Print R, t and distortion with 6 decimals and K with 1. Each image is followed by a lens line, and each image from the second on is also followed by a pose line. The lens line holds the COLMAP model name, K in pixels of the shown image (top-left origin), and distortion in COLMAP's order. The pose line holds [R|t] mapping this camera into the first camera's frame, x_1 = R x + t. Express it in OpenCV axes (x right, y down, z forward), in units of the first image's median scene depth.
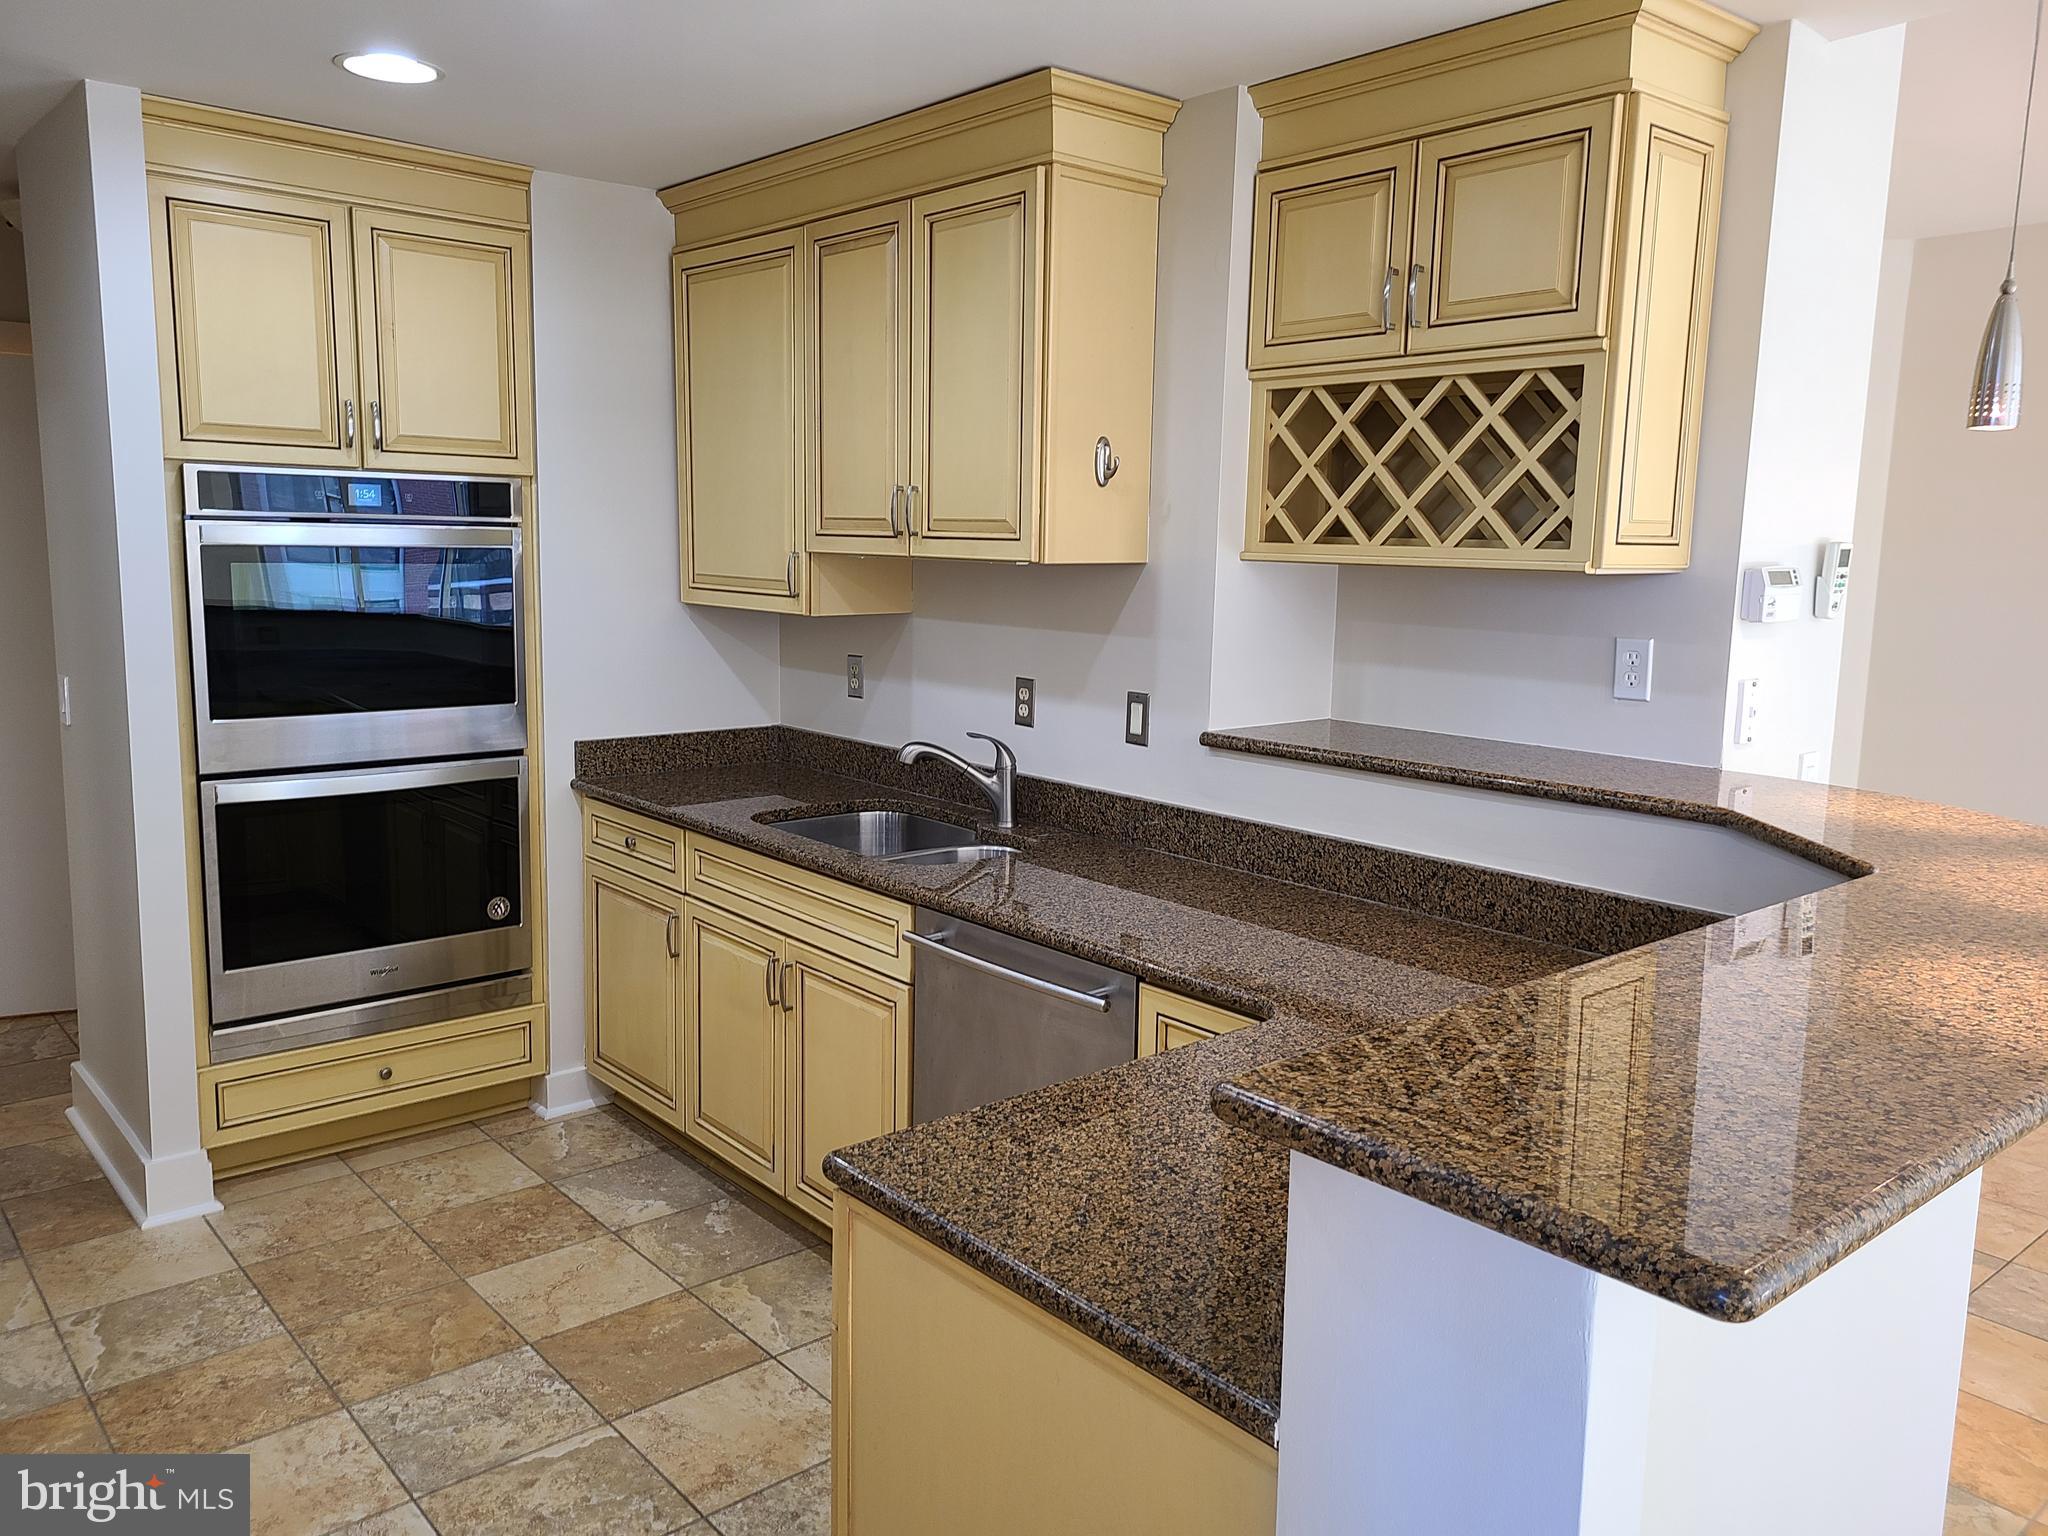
lens RADIAL K [[1528.9, 0, 1024.0], [0, 1528.9, 768.0], [0, 0, 1]] dist [0.041974, -0.005804]
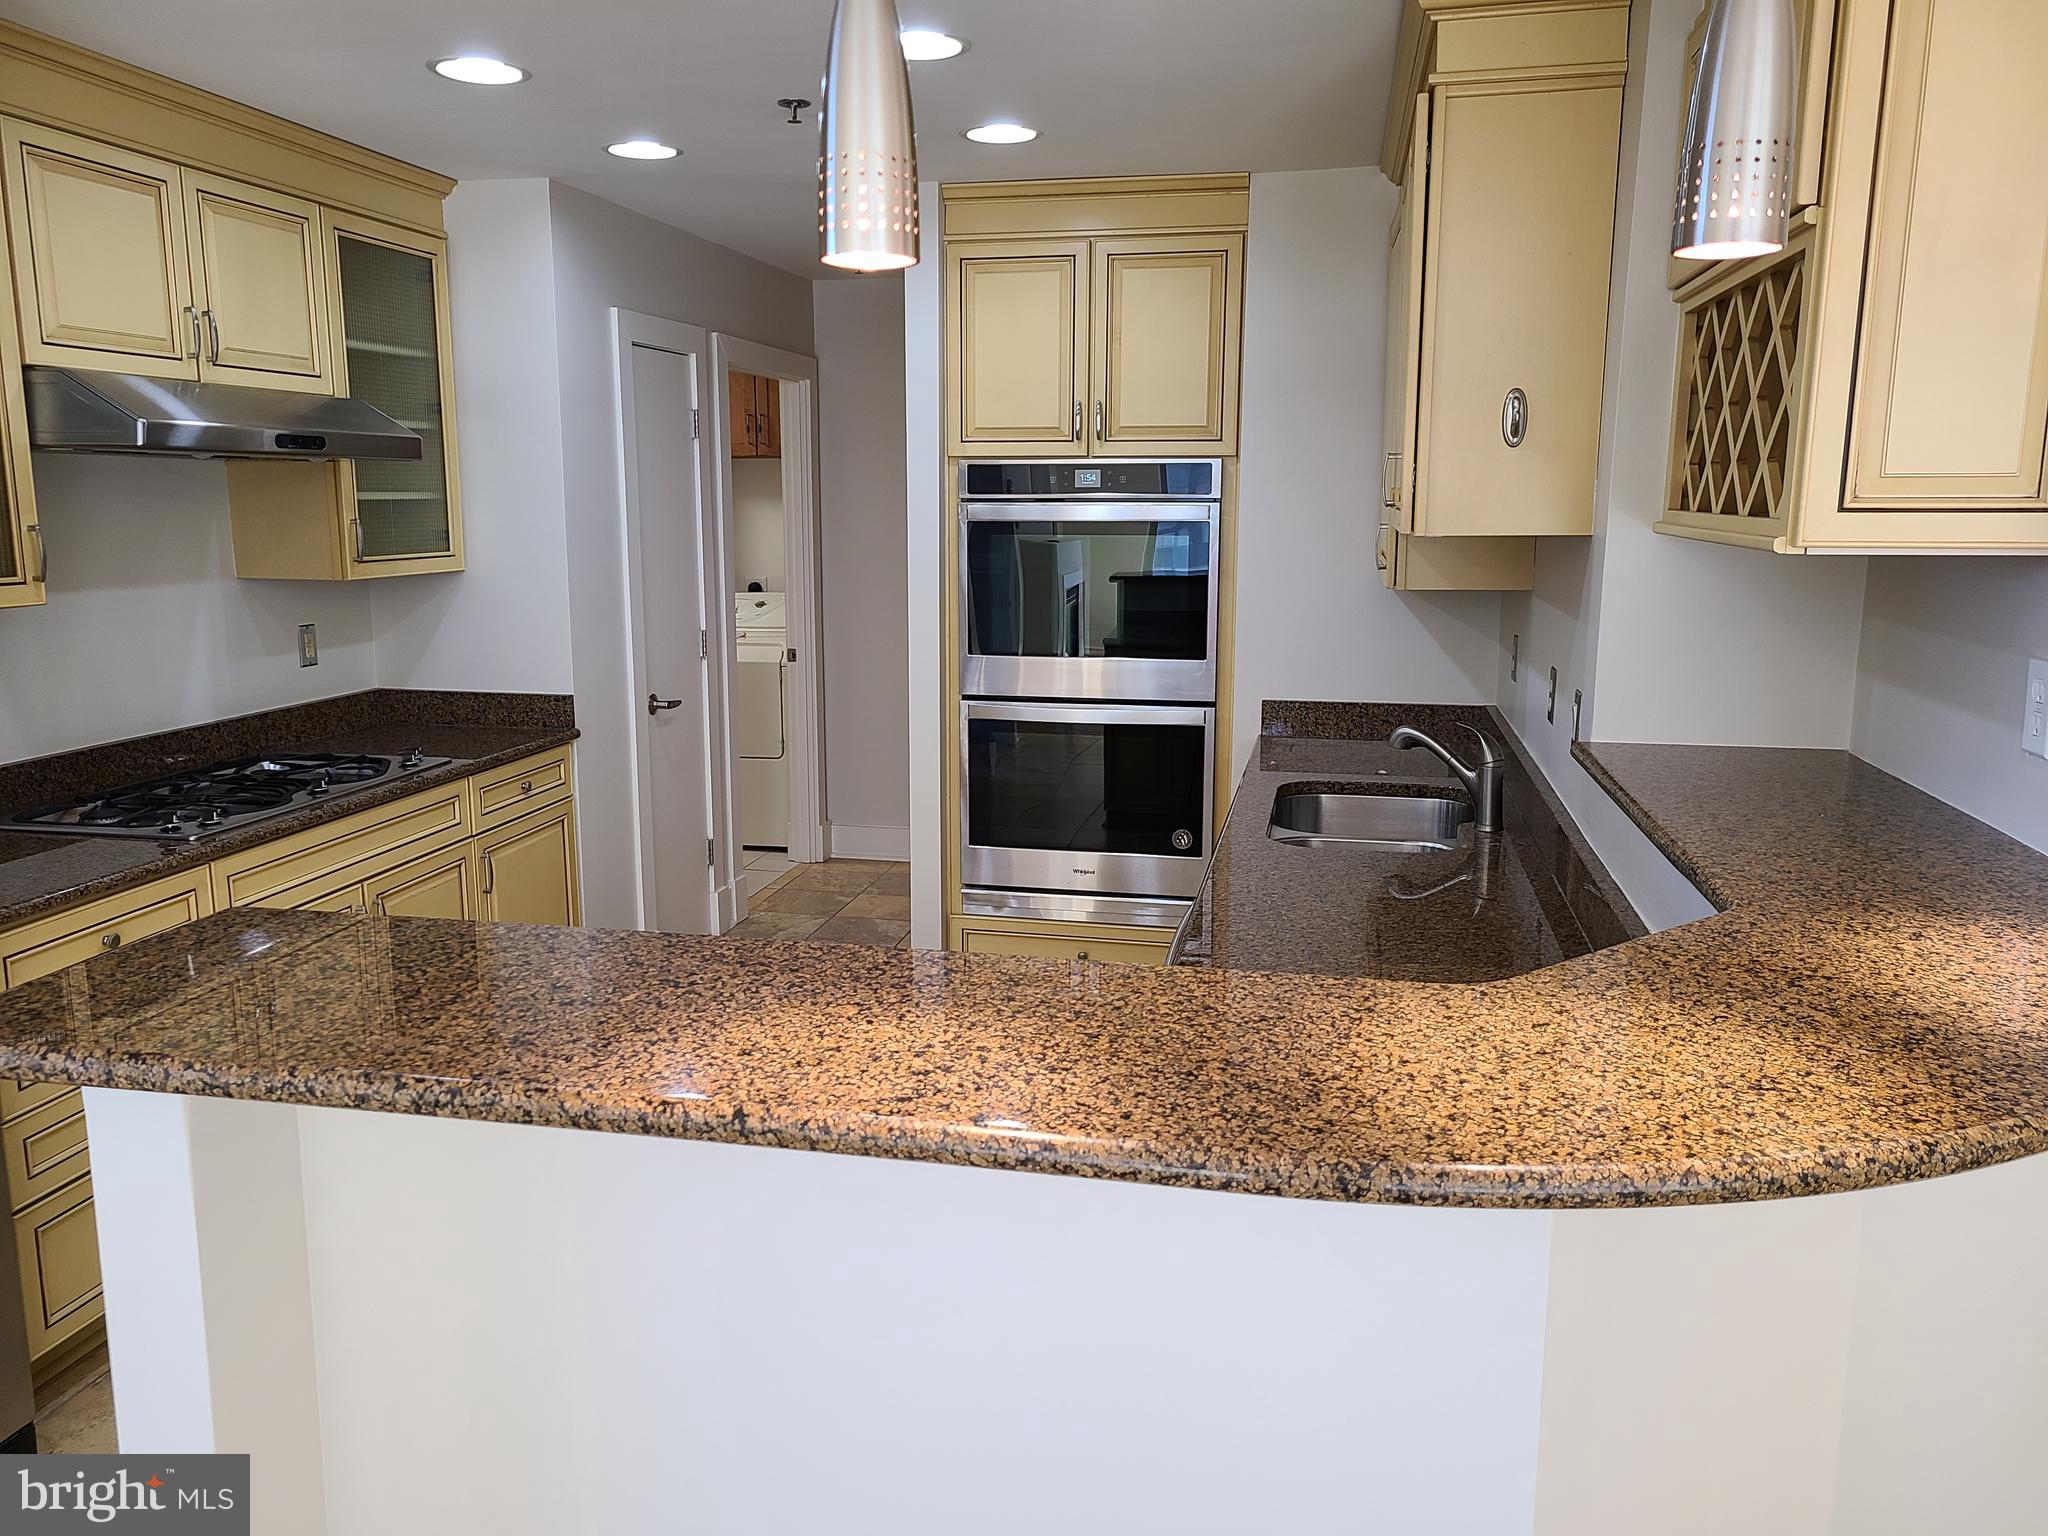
lens RADIAL K [[1530.0, 0, 992.9], [0, 1530.0, 768.7], [0, 0, 1]] dist [0.047211, -0.030628]
pose [[0.602206, 0.123835, -0.788678, 0.506183], [-0.109388, 0.991378, 0.072137, -0.029515], [0.790811, 0.042830, 0.610560, 0.214432]]
